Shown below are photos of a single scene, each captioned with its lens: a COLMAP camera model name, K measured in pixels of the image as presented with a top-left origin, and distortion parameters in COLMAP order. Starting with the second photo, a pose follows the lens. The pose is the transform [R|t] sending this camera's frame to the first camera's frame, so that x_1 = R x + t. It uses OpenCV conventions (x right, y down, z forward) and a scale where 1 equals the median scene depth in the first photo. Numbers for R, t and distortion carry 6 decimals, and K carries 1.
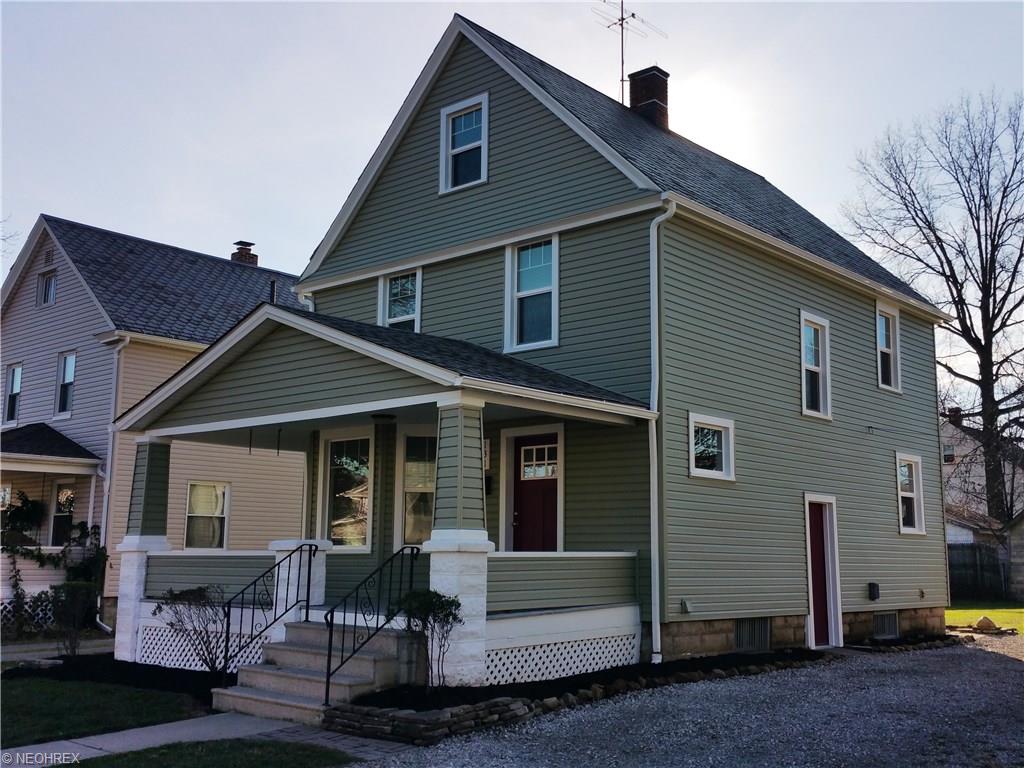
lens RADIAL K [[1088.5, 0, 531.9], [0, 1088.5, 388.3], [0, 0, 1]] dist [0.170614, -0.367570]
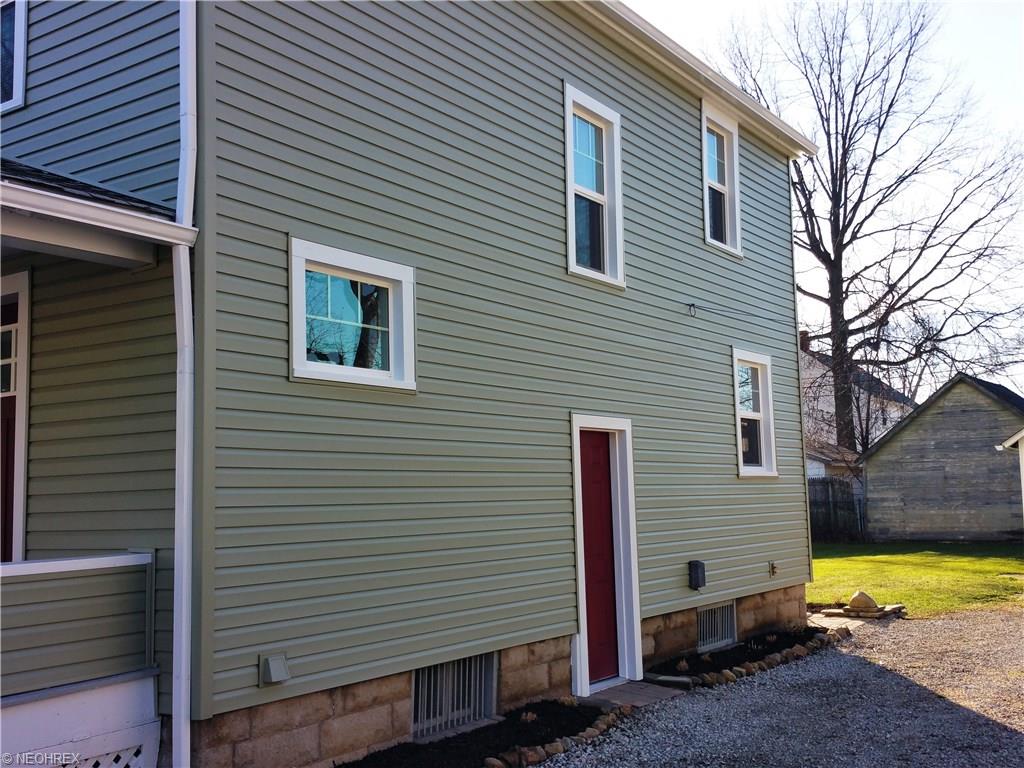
lens RADIAL K [[1088.5, 0, 531.9], [0, 1088.5, 388.3], [0, 0, 1]] dist [0.170614, -0.367570]
pose [[0.991676, -0.021022, 0.127032, 0.155943], [0.014325, 0.998470, 0.053404, 0.051971], [-0.127961, -0.051140, 0.990460, 0.452225]]
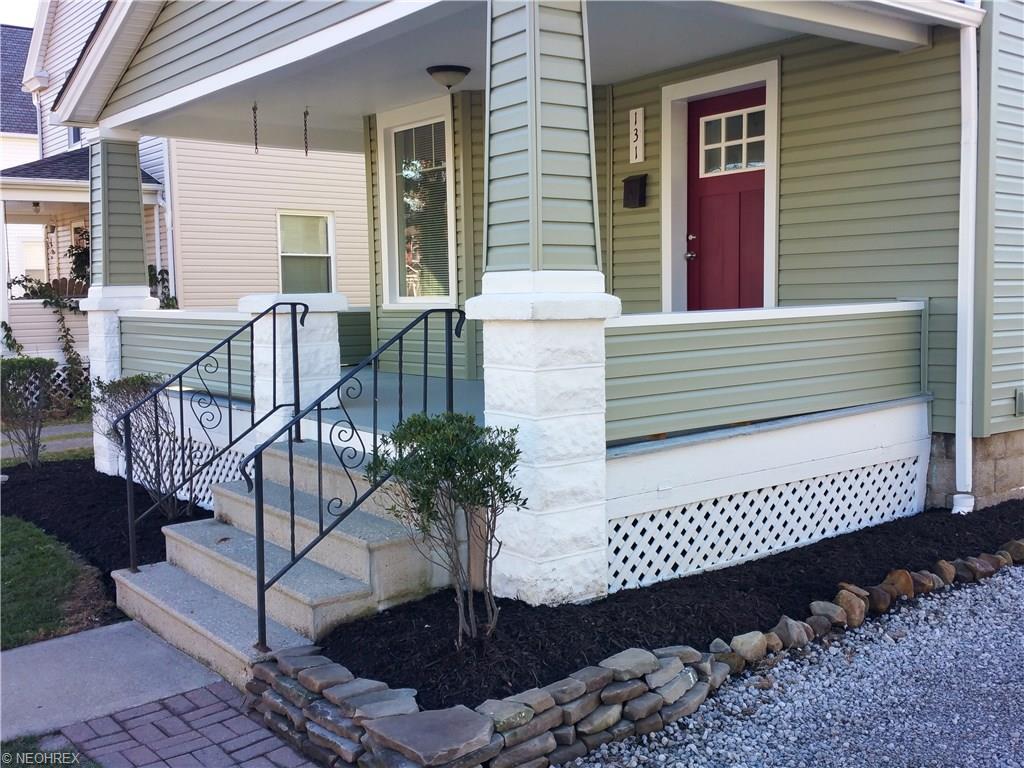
lens RADIAL K [[1088.5, 0, 531.9], [0, 1088.5, 388.3], [0, 0, 1]] dist [0.170614, -0.367570]
pose [[0.982281, -0.006961, -0.187287, 0.009755], [0.051442, 0.970943, 0.233715, 0.048341], [0.180218, -0.239208, 0.954097, 0.380582]]
